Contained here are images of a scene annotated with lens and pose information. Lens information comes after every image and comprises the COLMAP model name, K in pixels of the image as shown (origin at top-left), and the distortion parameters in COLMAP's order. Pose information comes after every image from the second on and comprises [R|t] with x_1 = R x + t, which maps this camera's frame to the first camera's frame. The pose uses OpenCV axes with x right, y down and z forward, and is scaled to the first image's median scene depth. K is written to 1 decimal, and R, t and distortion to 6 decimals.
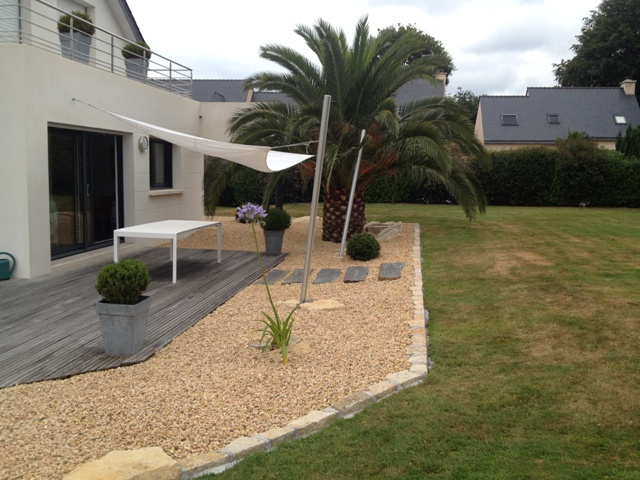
lens RADIAL K [[650.4, 0, 320.6], [0, 650.4, 238.4], [0, 0, 1]] dist [0.137354, 0.000000]
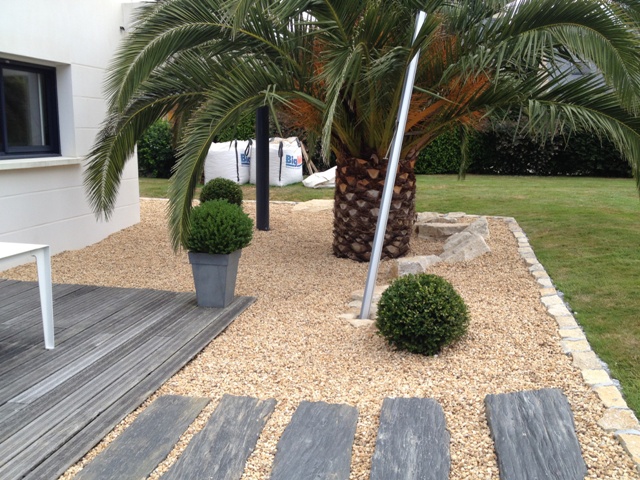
lens RADIAL K [[650.4, 0, 318.9], [0, 650.4, 242.1], [0, 0, 1]] dist [0.137354, 0.000000]
pose [[0.998463, -0.001121, -0.055412, 0.021040], [0.004263, 0.998387, 0.056610, -0.038568], [0.055260, -0.056759, 0.996857, 0.503985]]
